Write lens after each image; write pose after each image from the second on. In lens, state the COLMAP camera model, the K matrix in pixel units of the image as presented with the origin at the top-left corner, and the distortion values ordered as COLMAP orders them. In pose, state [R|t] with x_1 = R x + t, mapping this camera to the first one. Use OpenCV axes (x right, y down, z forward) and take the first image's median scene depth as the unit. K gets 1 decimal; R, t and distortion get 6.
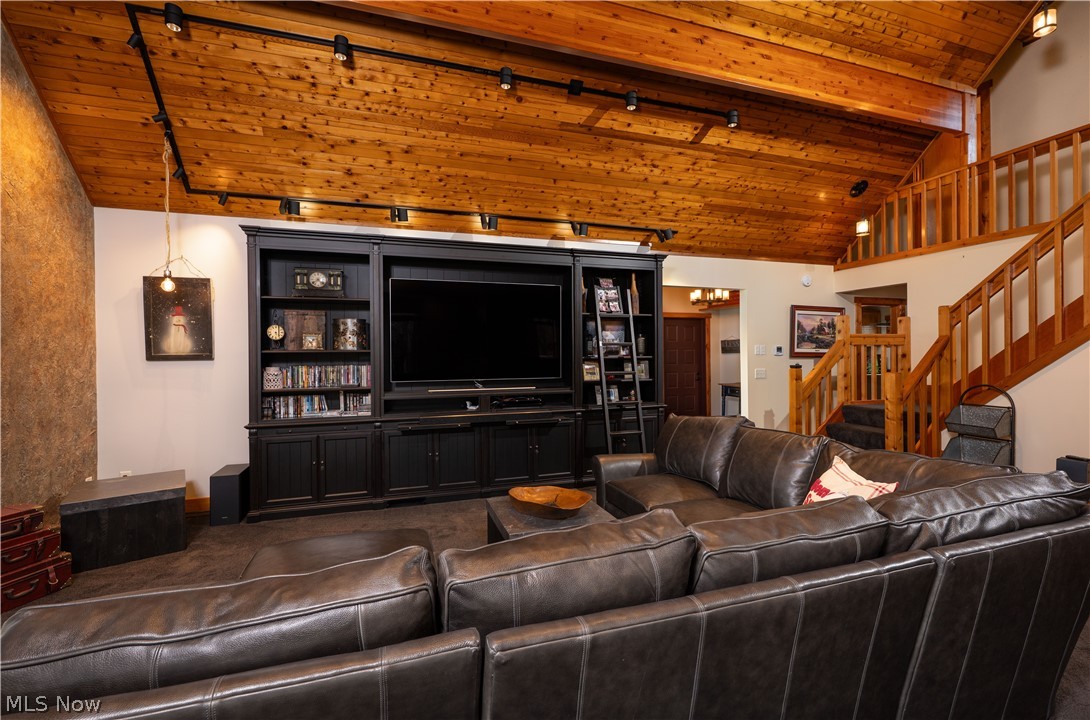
lens RADIAL K [[466.3, 0, 549.9], [0, 466.3, 359.3], [0, 0, 1]] dist [-0.000133, 0.000196]
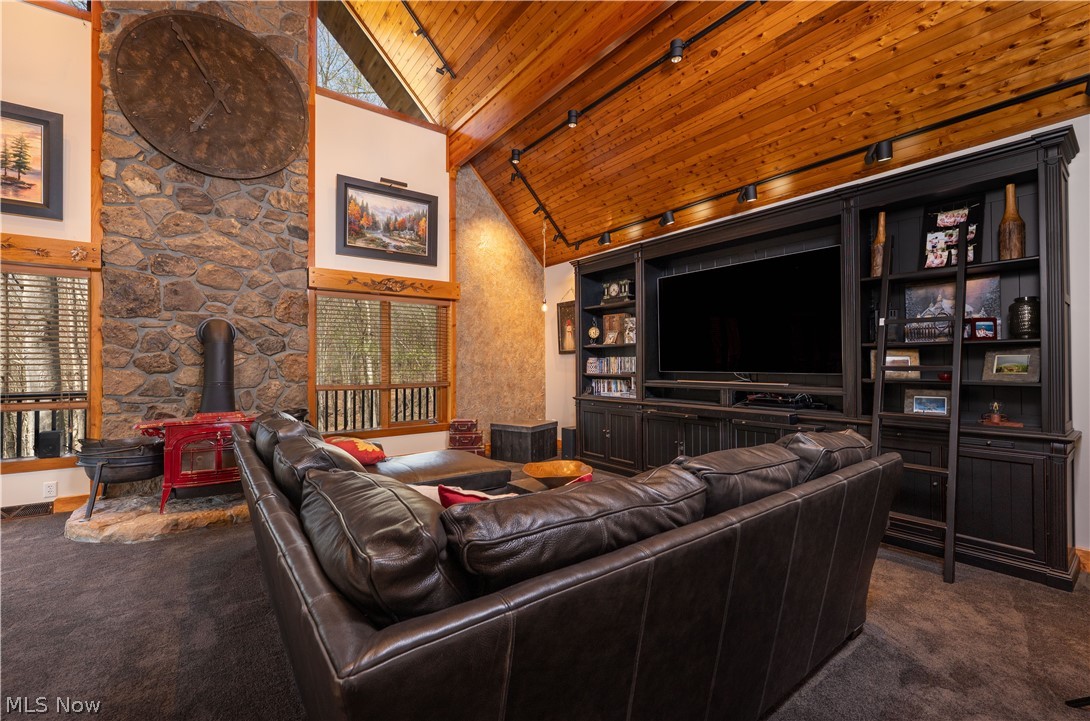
lens RADIAL K [[466.3, 0, 550.9], [0, 466.3, 360.9], [0, 0, 1]] dist [-0.000133, 0.000196]
pose [[0.323243, 0.004644, -0.946305, 0.670605], [0.001489, 0.999984, 0.005417, 0.018479], [0.946315, -0.003160, 0.323231, 0.419161]]
